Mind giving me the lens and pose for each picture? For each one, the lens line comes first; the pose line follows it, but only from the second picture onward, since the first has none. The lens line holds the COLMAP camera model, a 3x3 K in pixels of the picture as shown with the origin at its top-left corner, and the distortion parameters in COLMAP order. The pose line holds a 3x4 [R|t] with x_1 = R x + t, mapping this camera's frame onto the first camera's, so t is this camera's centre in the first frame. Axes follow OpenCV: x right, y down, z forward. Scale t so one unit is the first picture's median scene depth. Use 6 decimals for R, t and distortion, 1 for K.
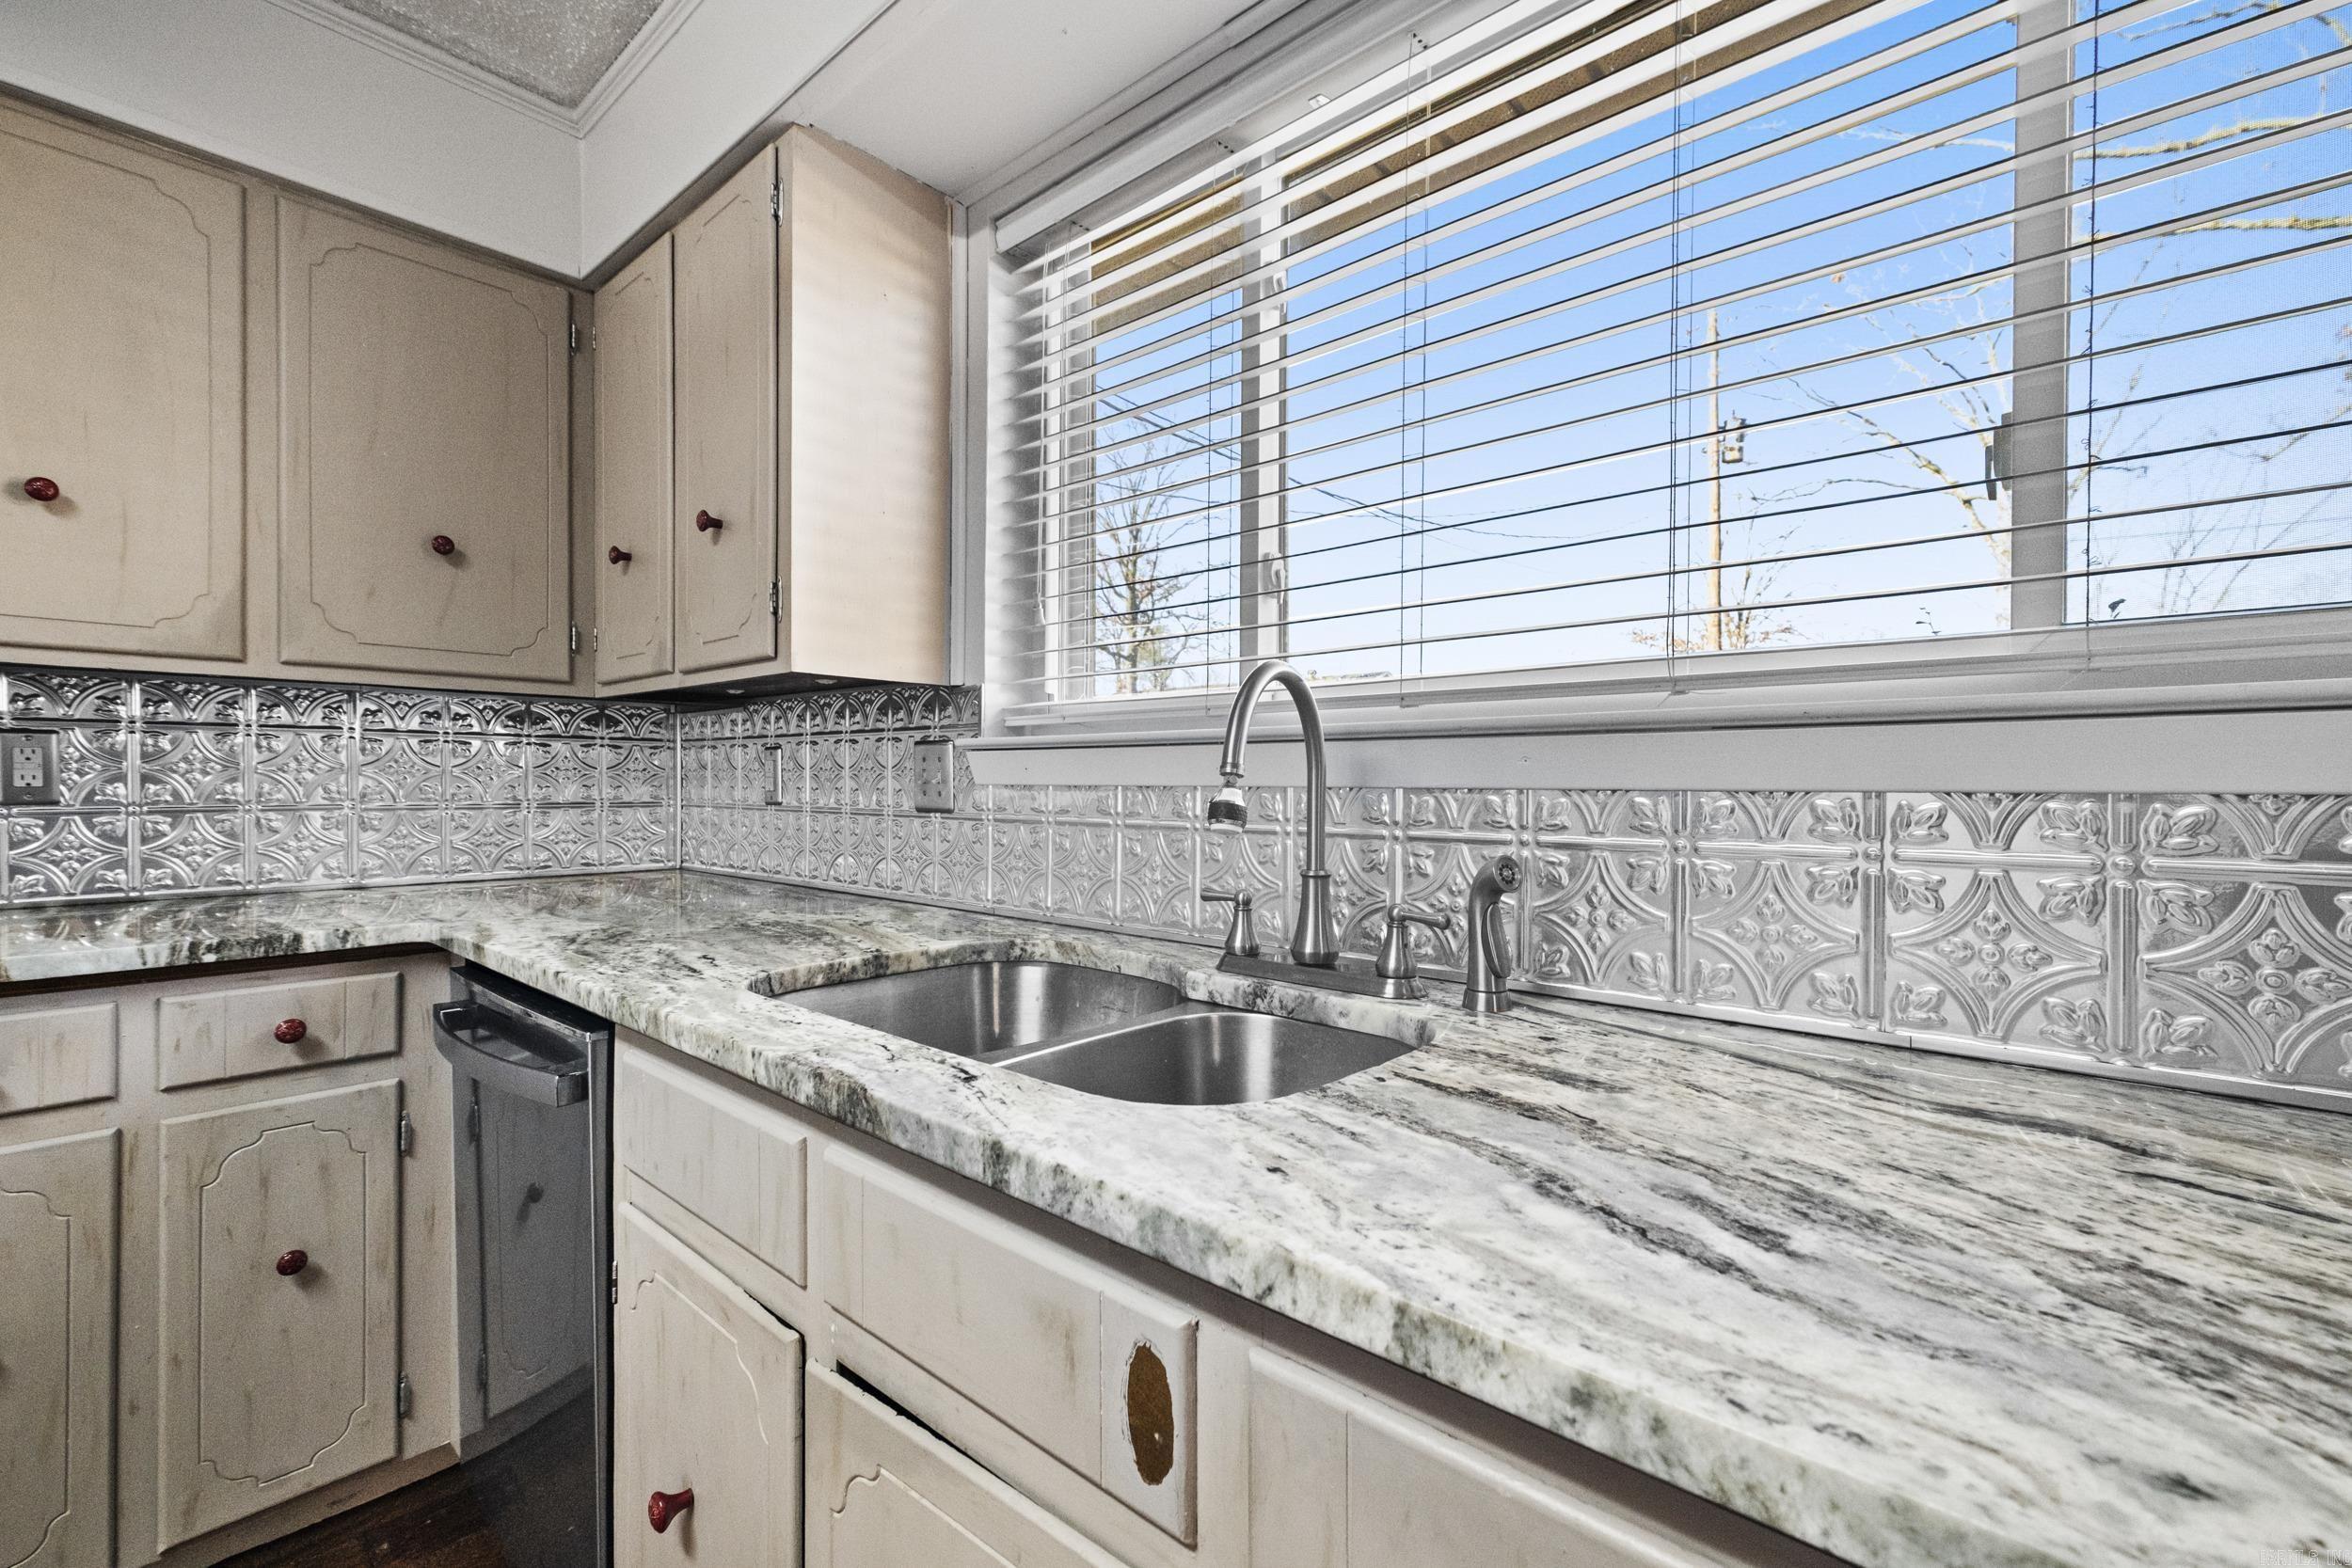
lens RADIAL K [[1013.4, 0, 1162.0], [0, 1013.4, 783.5], [0, 0, 1]] dist [0.003415, 0.000188]
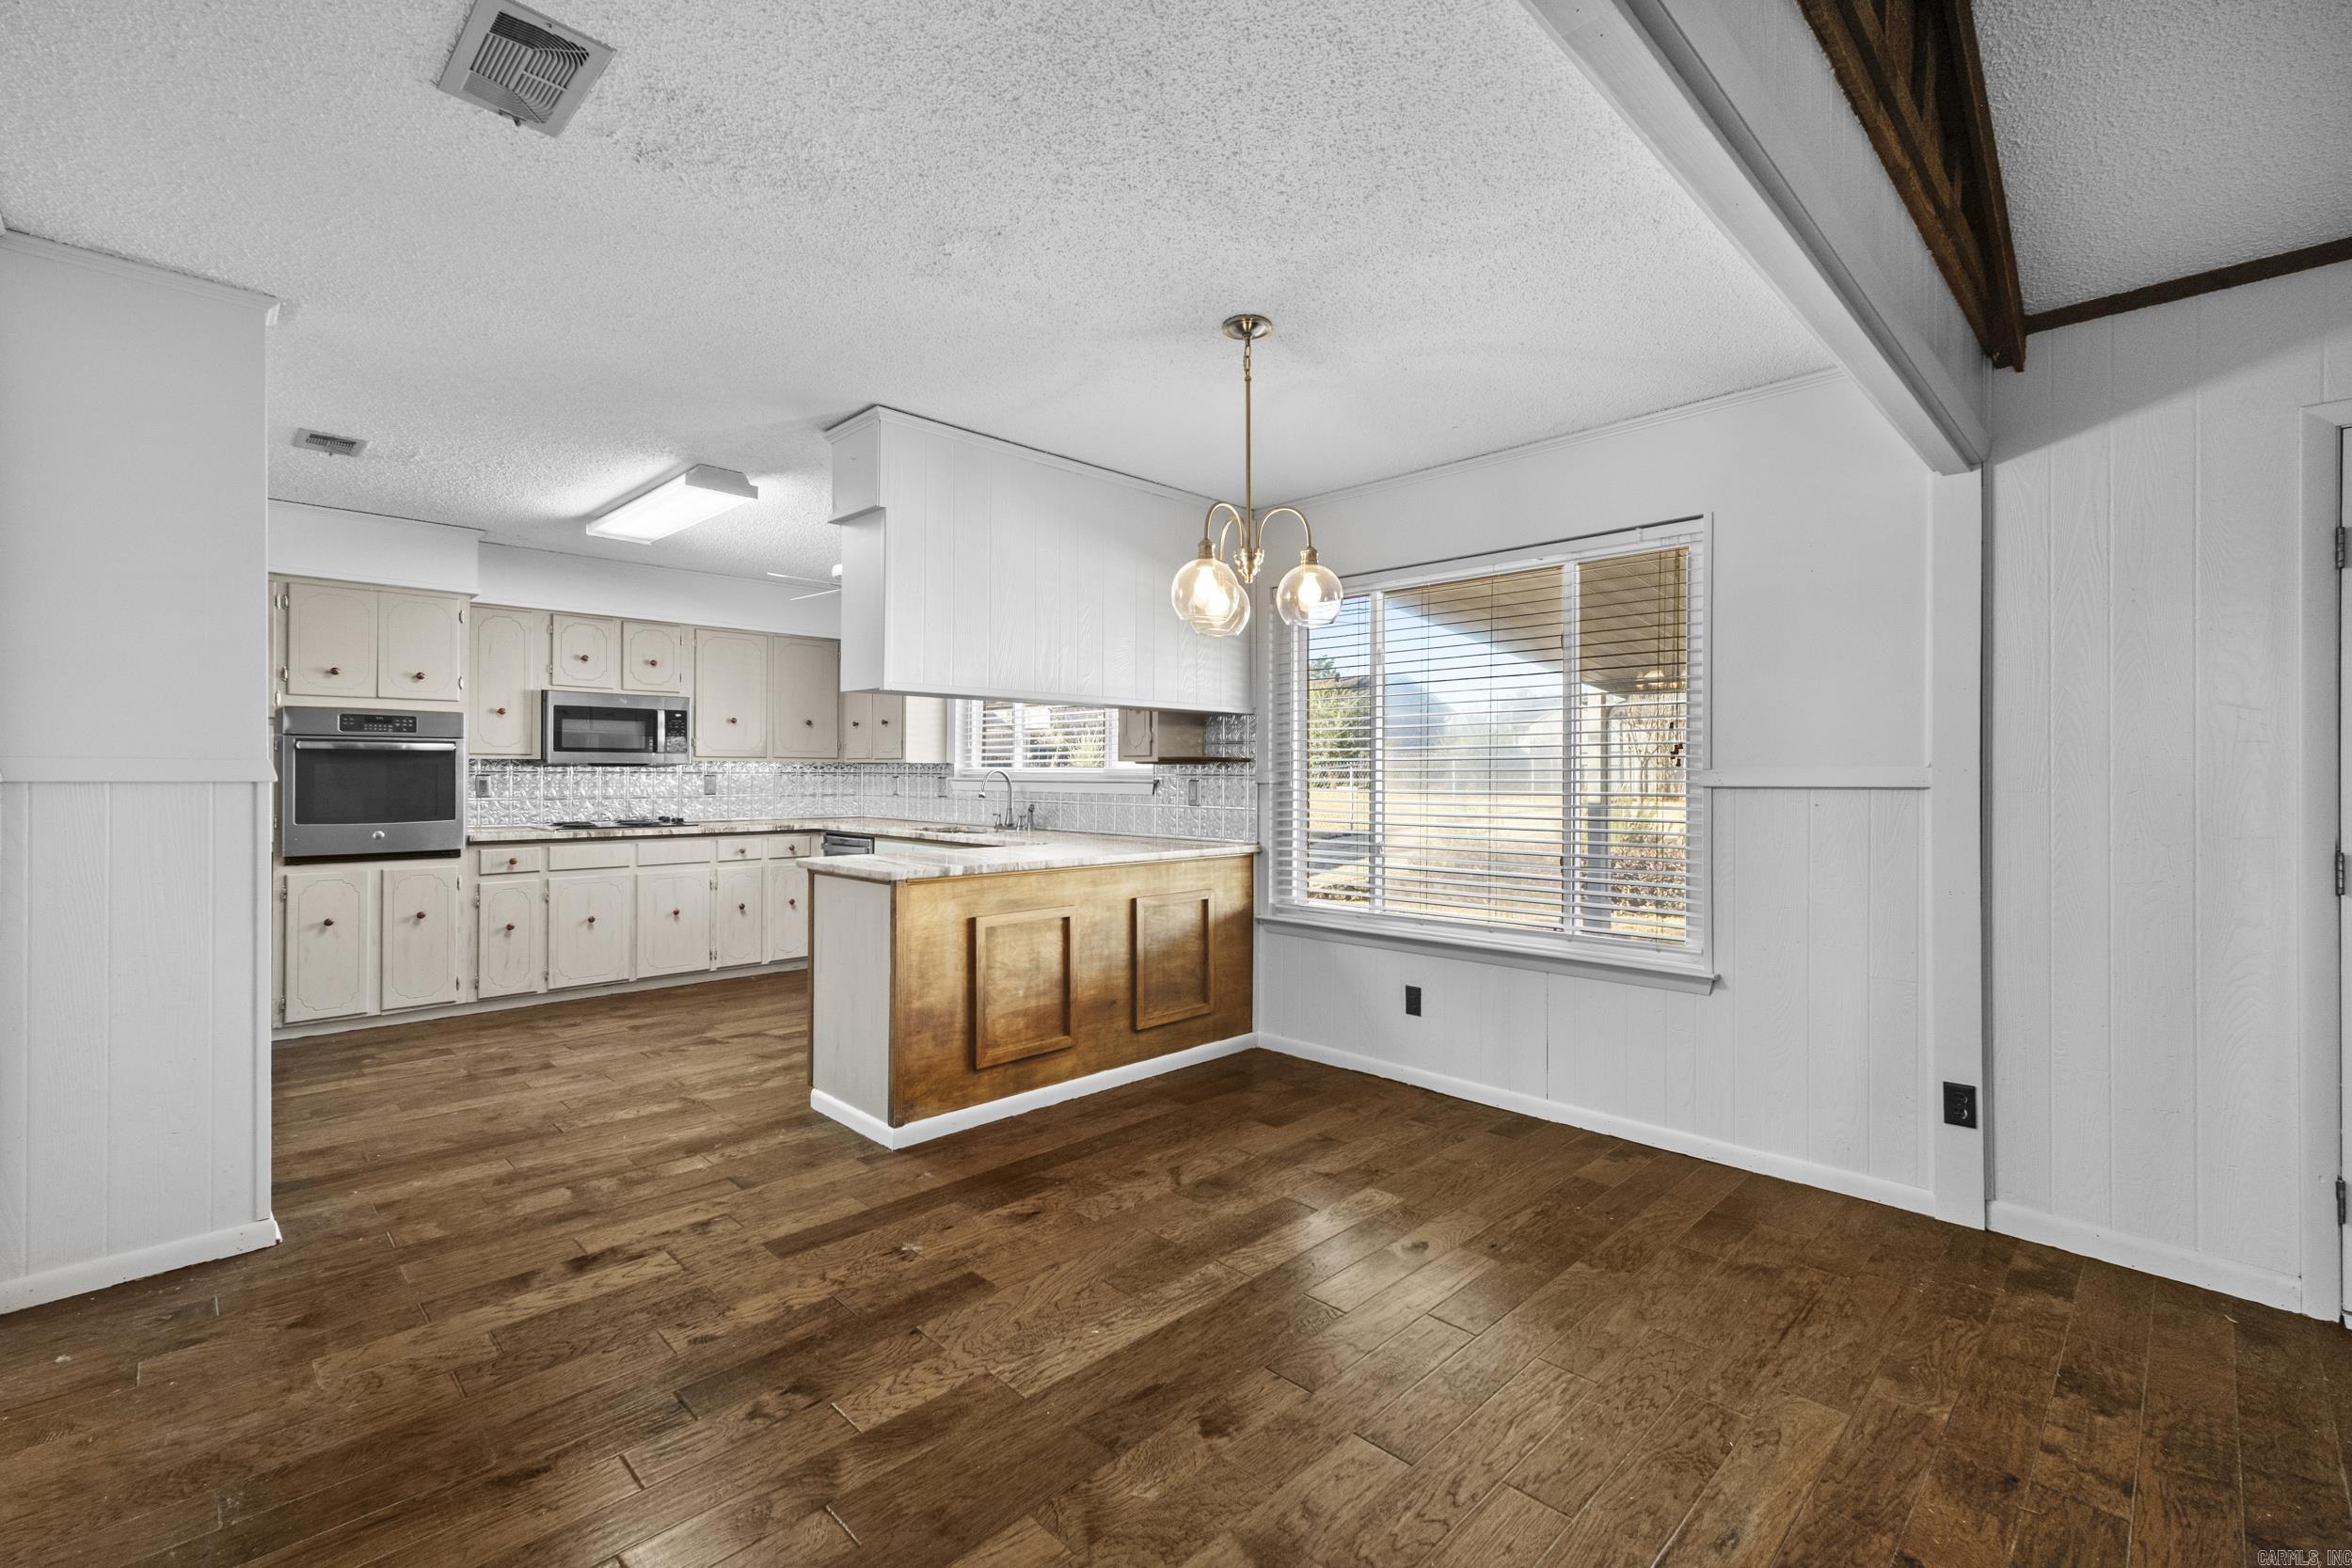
lens RADIAL K [[1014.8, 0, 1169.8], [0, 1014.8, 769.5], [0, 0, 1]] dist [0.007229, 0.000224]
pose [[0.998516, 0.000723, -0.054462, 0.896346], [-0.001007, 0.999986, -0.005189, -0.061050], [0.054457, 0.005236, 0.998502, -2.961370]]
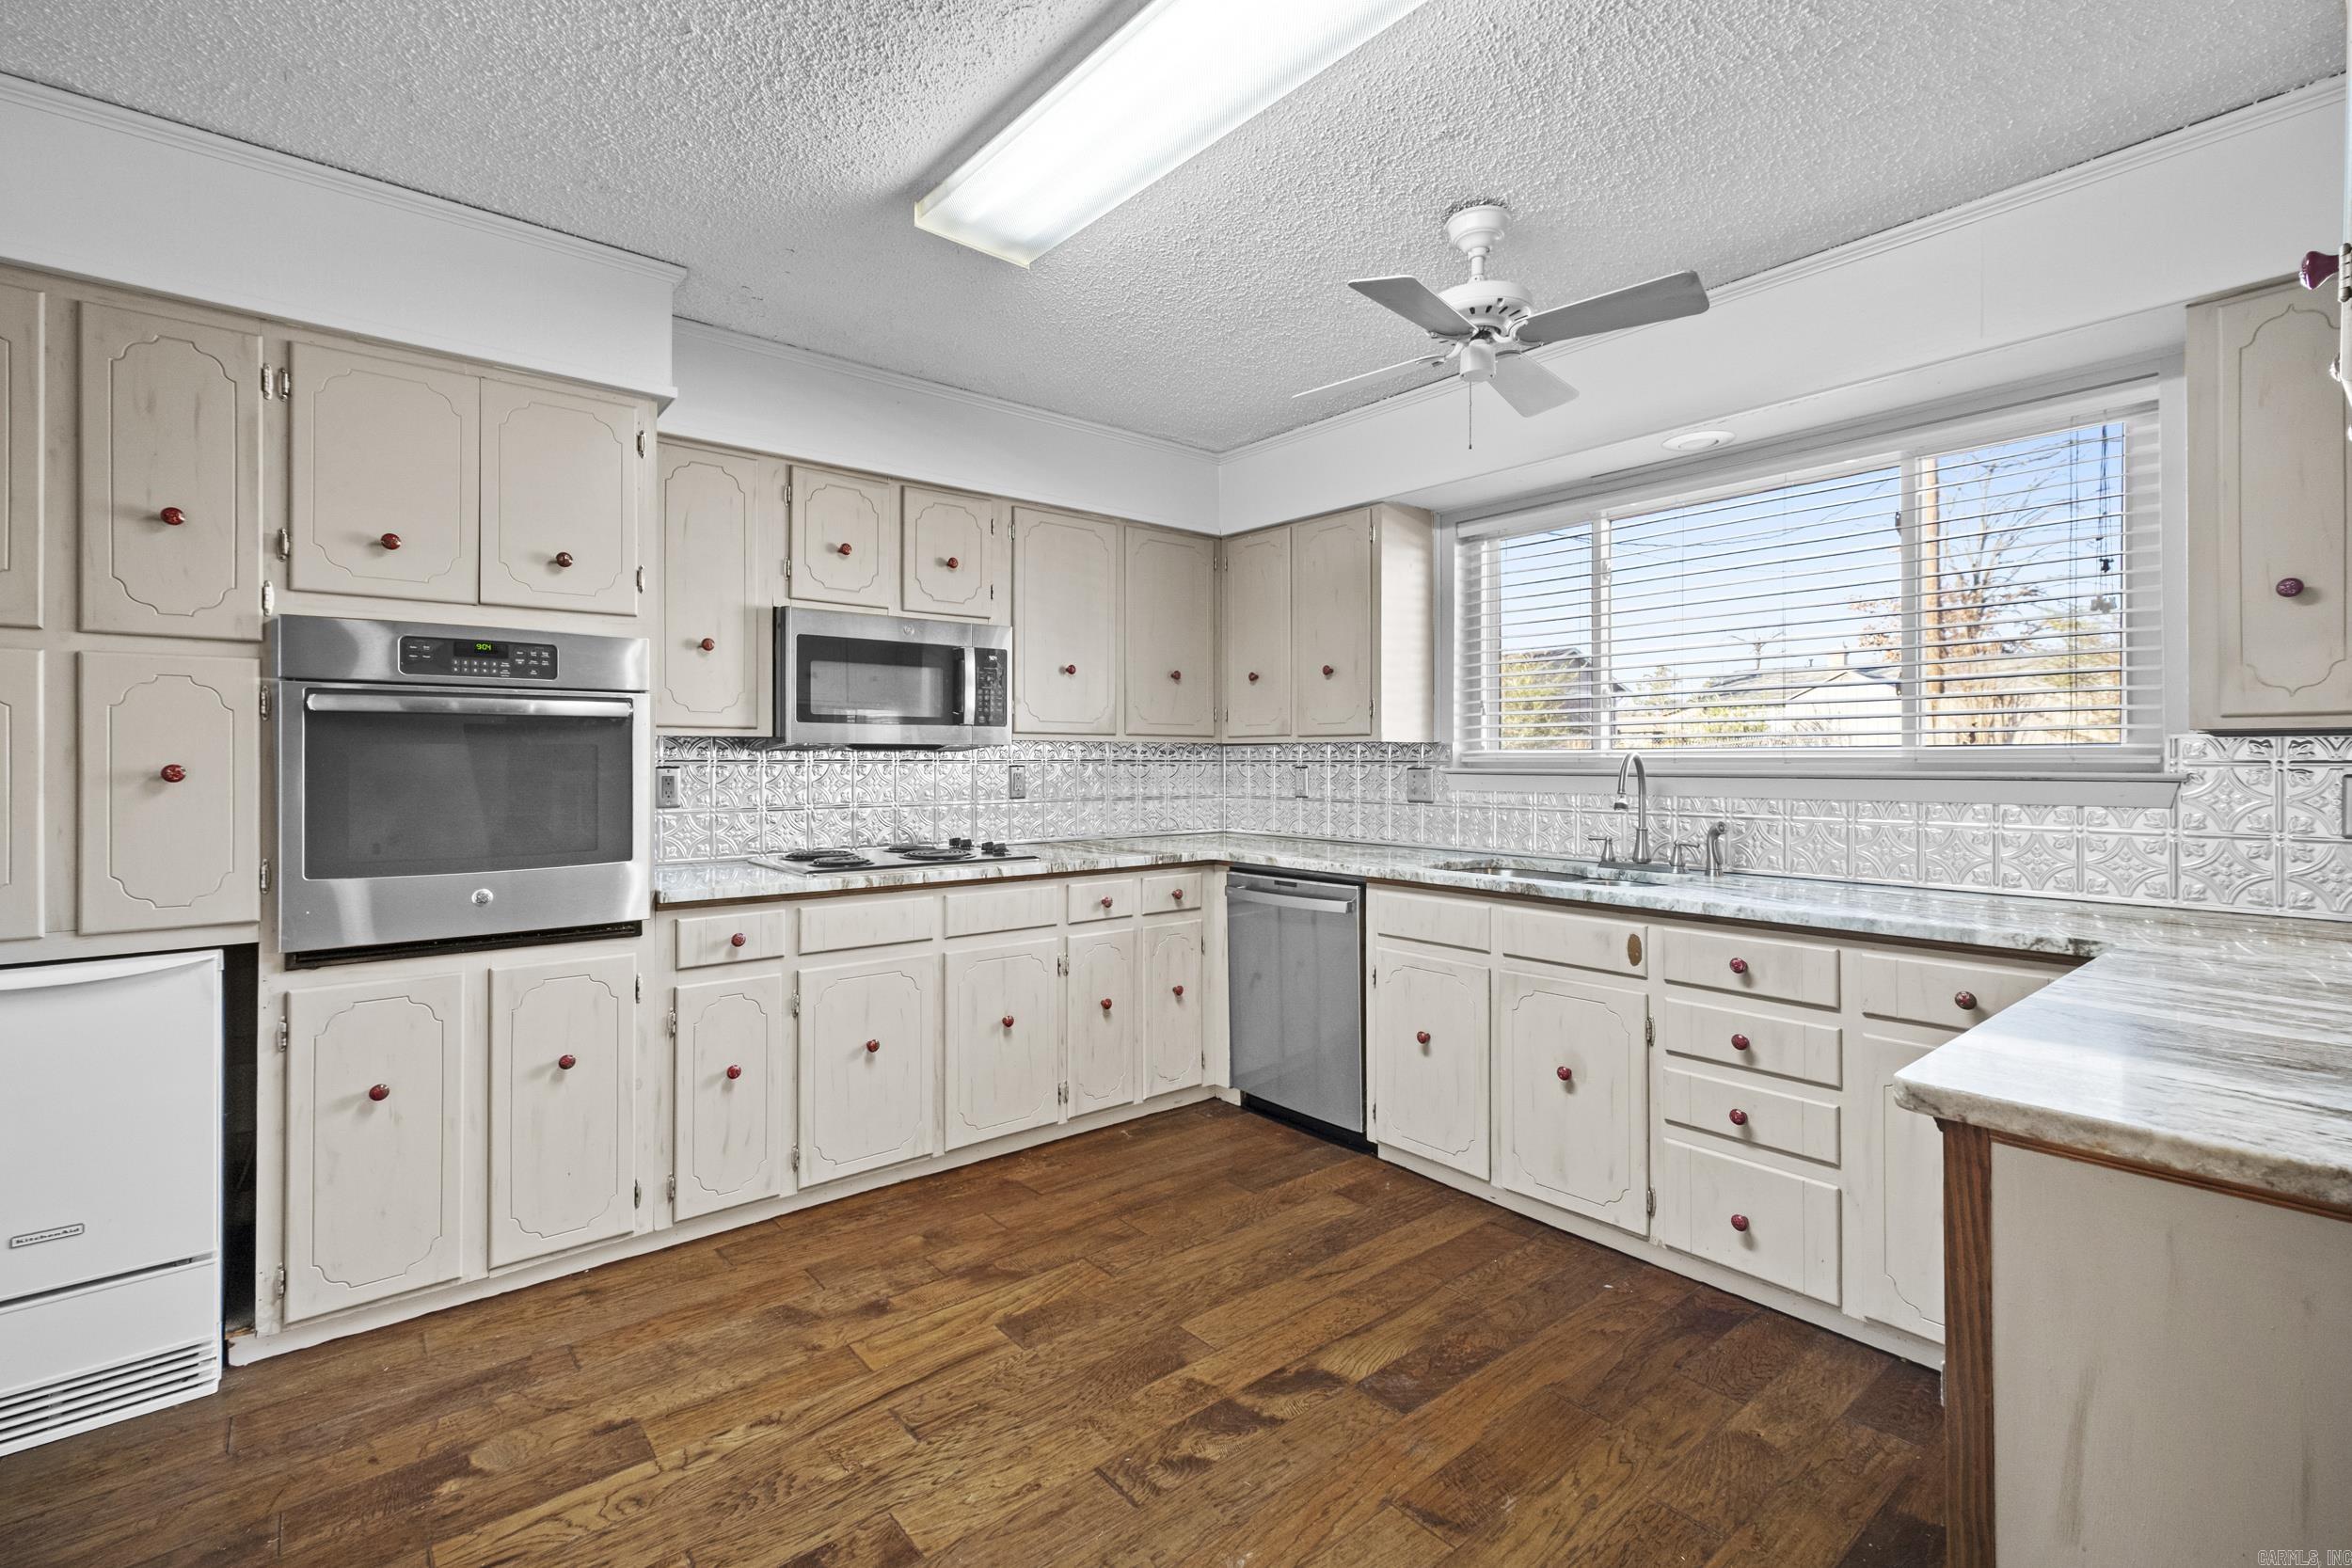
lens RADIAL K [[1037.3, 0, 1168.5], [0, 1037.3, 757.3], [0, 0, 1]] dist [0.009623, 0.000269]
pose [[0.989026, -0.004041, -0.147686, -0.479362], [0.003241, 0.999979, -0.005655, -0.061446], [0.147706, 0.005114, 0.989018, -1.331424]]
